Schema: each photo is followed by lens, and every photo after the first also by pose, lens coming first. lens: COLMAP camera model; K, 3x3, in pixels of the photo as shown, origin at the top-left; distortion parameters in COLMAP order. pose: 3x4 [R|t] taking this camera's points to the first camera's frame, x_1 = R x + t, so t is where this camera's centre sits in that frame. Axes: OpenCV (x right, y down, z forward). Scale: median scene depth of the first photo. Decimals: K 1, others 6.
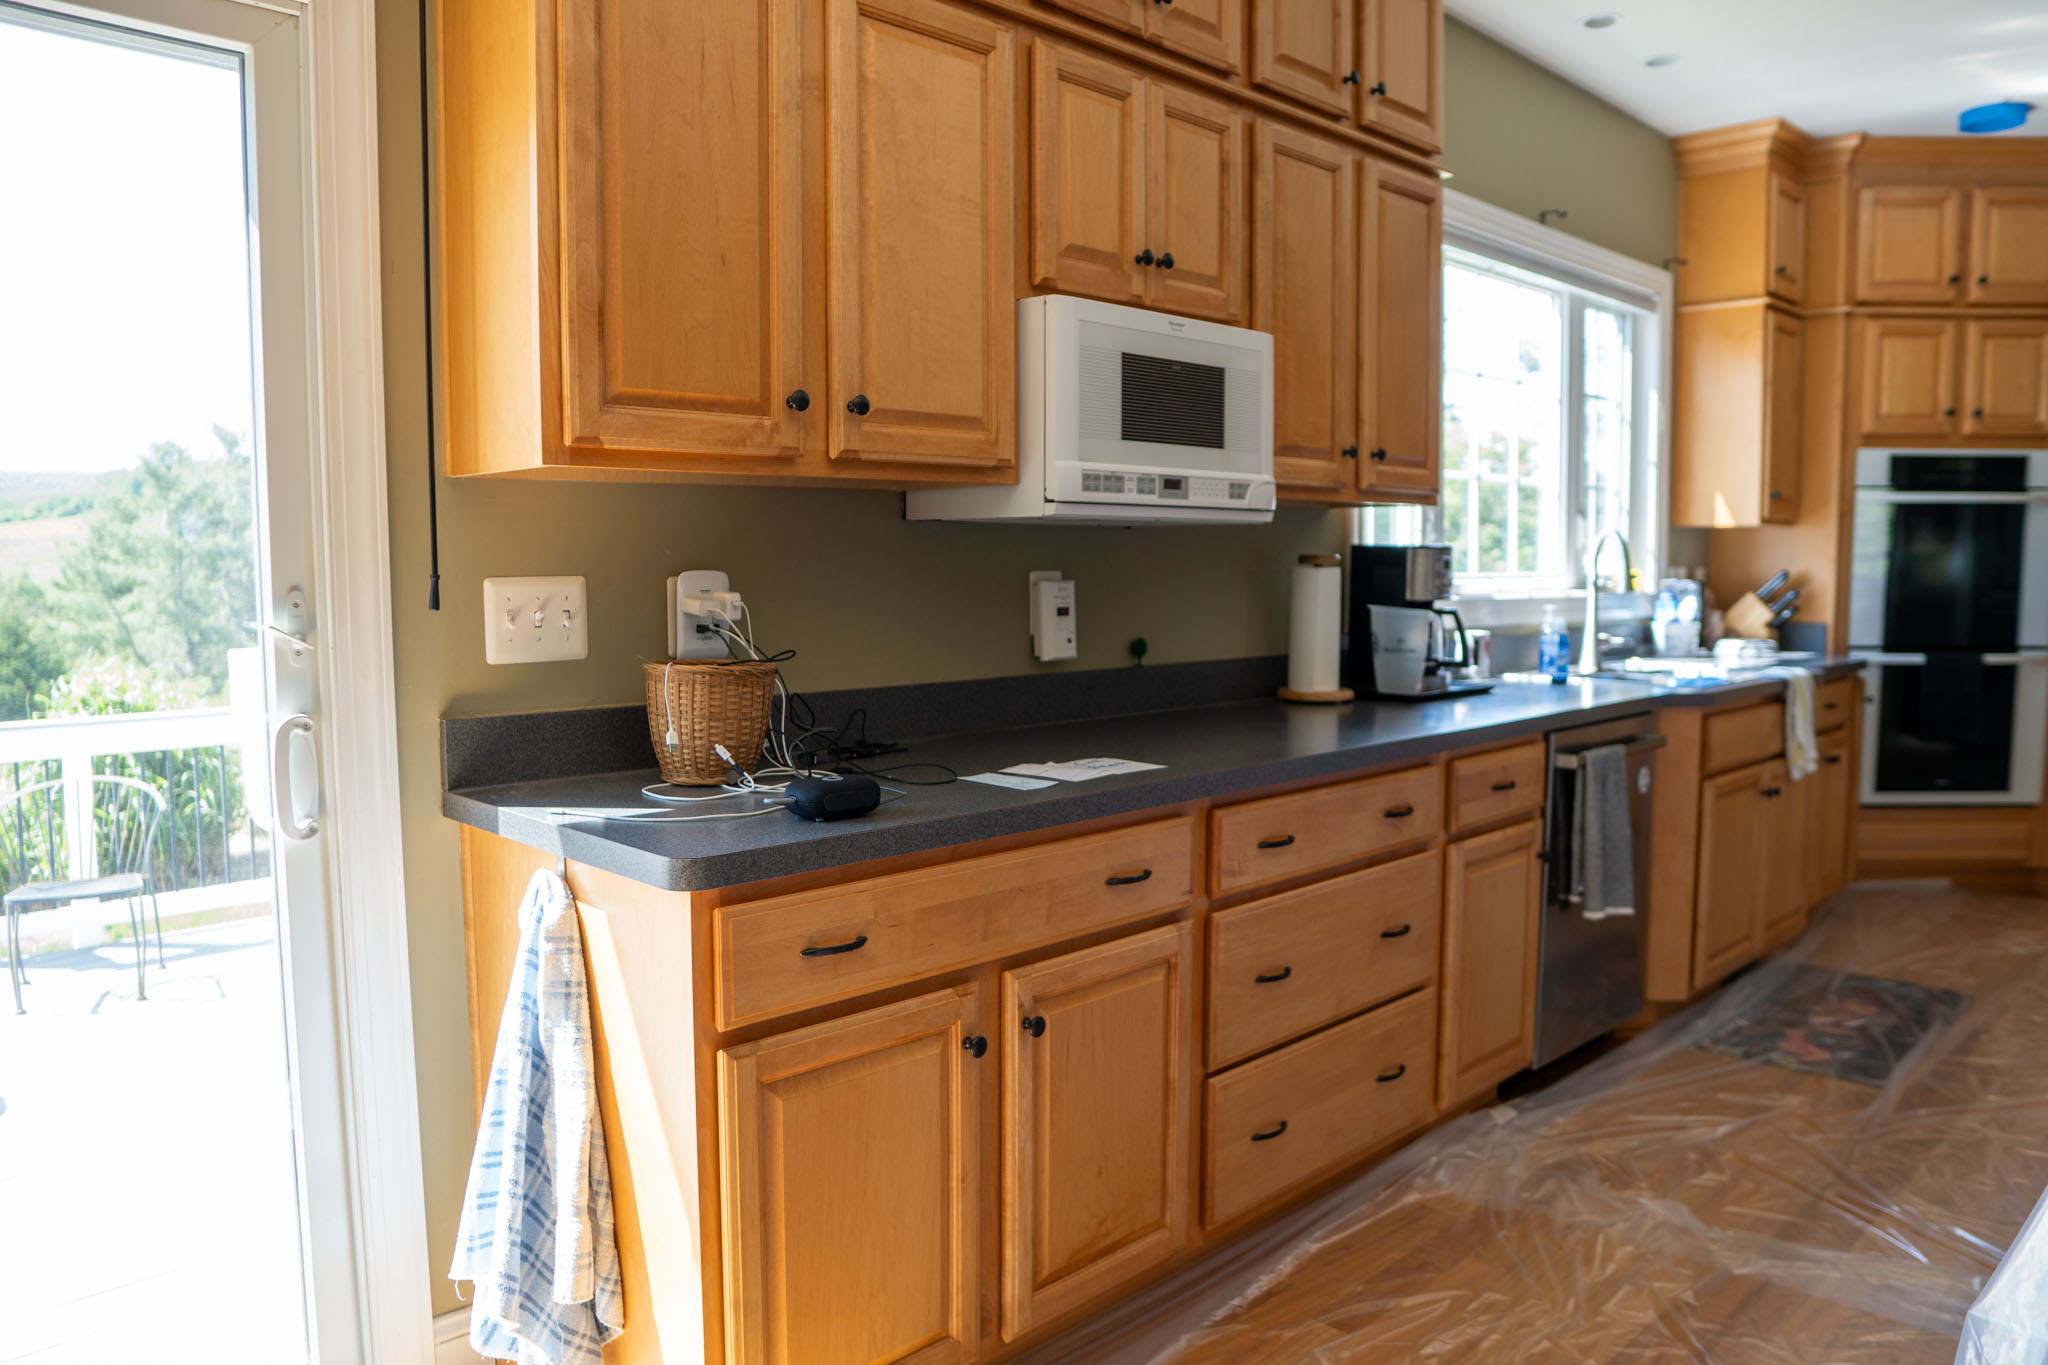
lens RADIAL K [[1463.8, 0, 1024.0], [0, 1463.8, 682.5], [0, 0, 1]] dist [-0.109122, 0.075816]
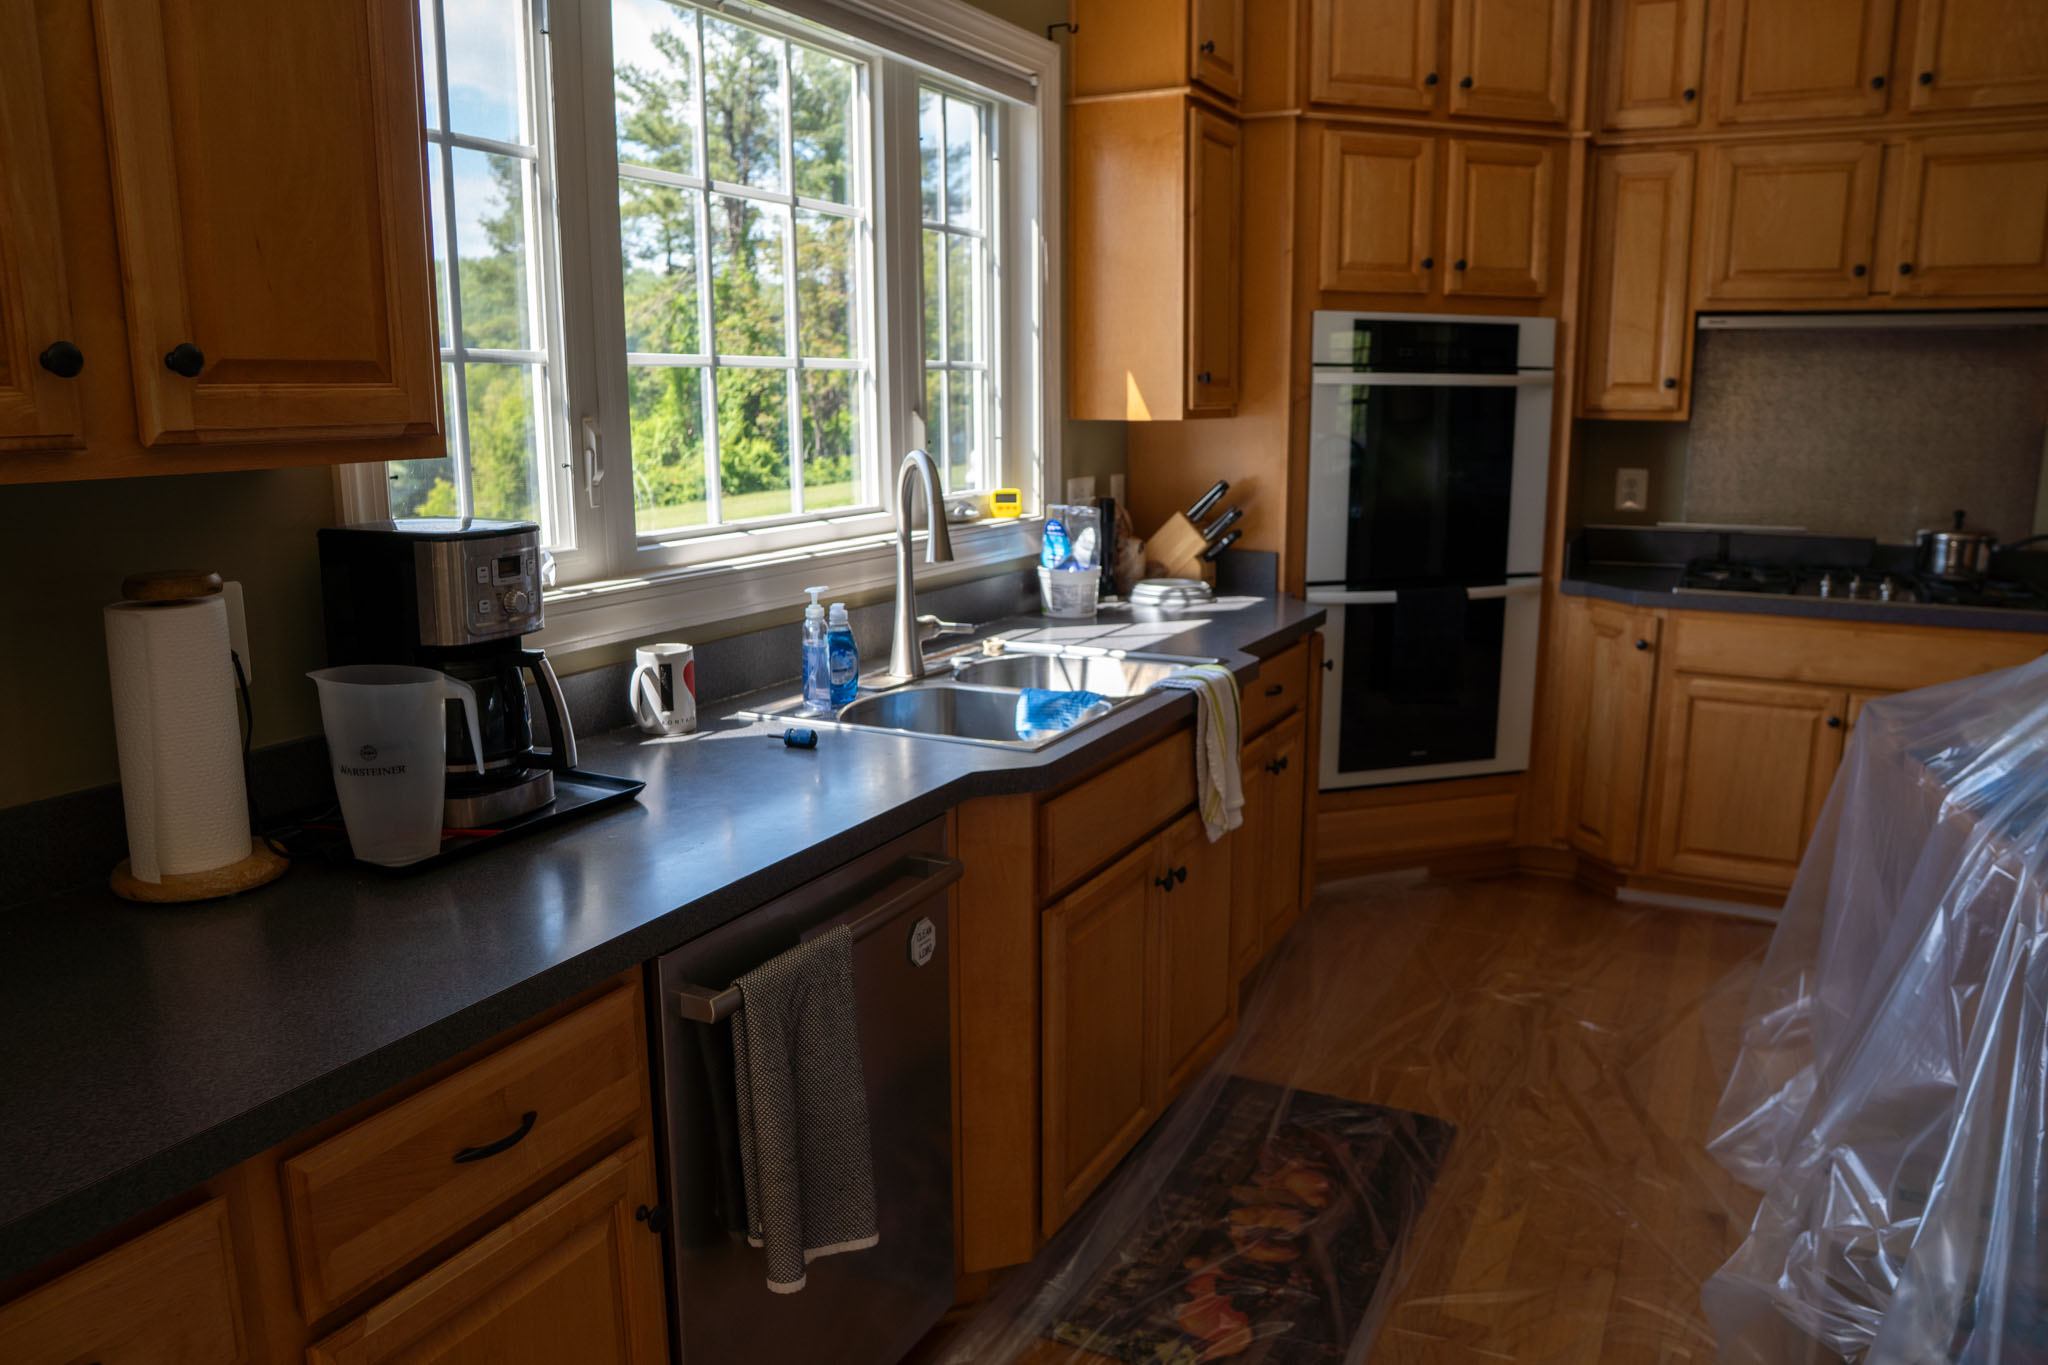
lens RADIAL K [[1440.6, 0, 1024.0], [0, 1440.6, 682.5], [0, 0, 1]] dist [-0.102931, 0.062861]
pose [[0.952485, -0.062351, 0.298134, 0.221593], [0.028933, 0.992918, 0.115221, -0.065617], [-0.303207, -0.101121, 0.947544, 0.342910]]
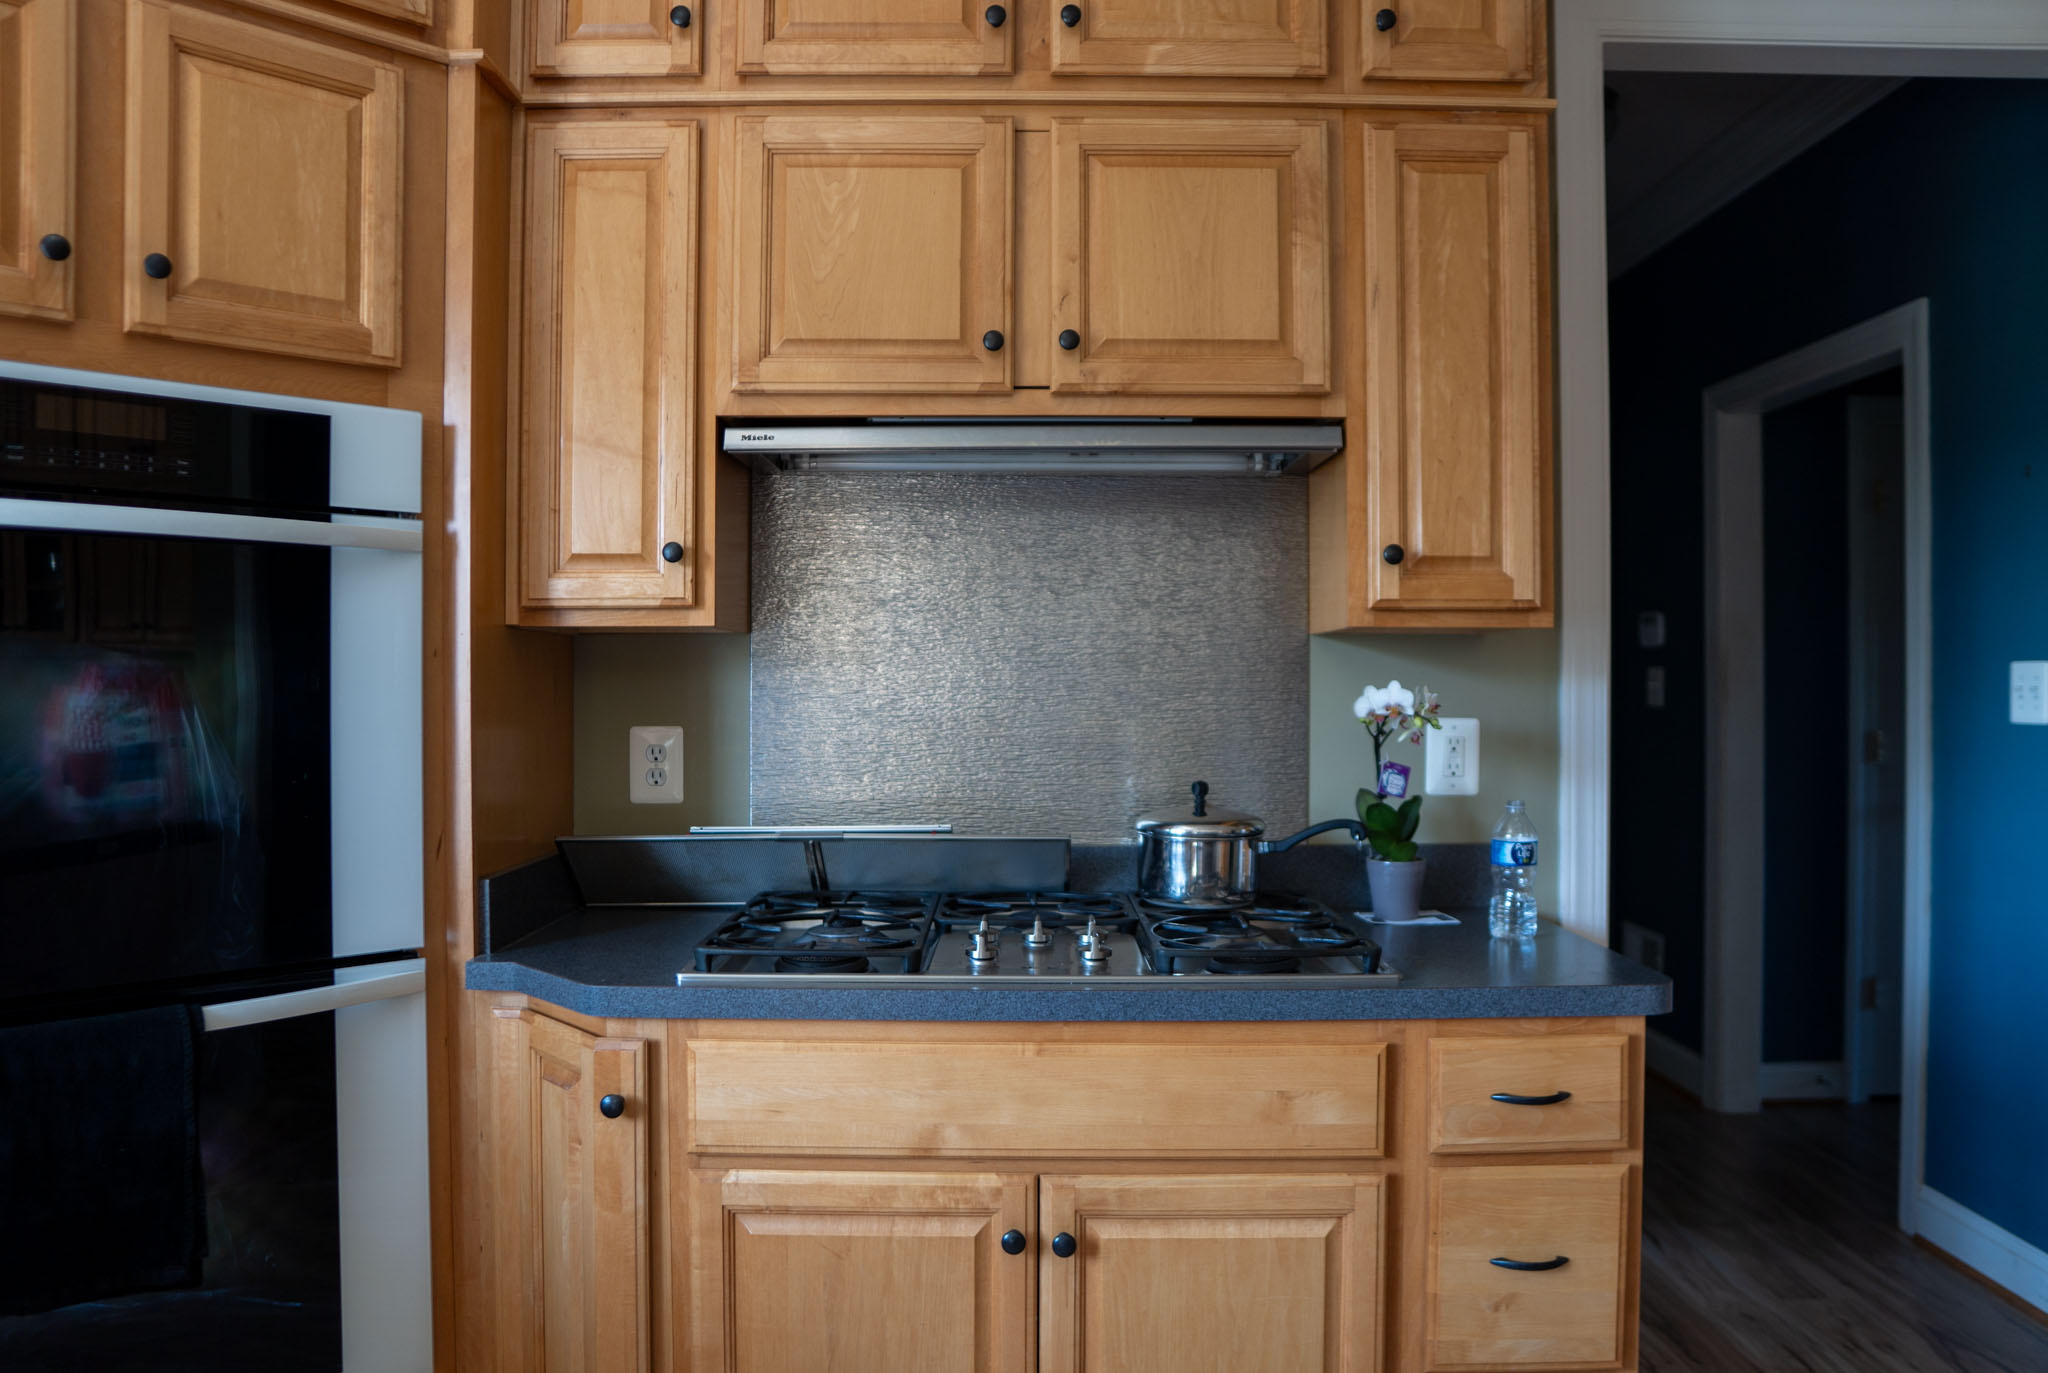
lens RADIAL K [[1440.6, 0, 1024.0], [0, 1440.6, 686.5], [0, 0, 1]] dist [-0.102931, 0.062861]
pose [[0.702881, -0.002168, 0.711305, 0.593569], [0.061166, 0.996476, -0.057404, -0.063566], [-0.708673, 0.083856, 0.700536, 0.647343]]
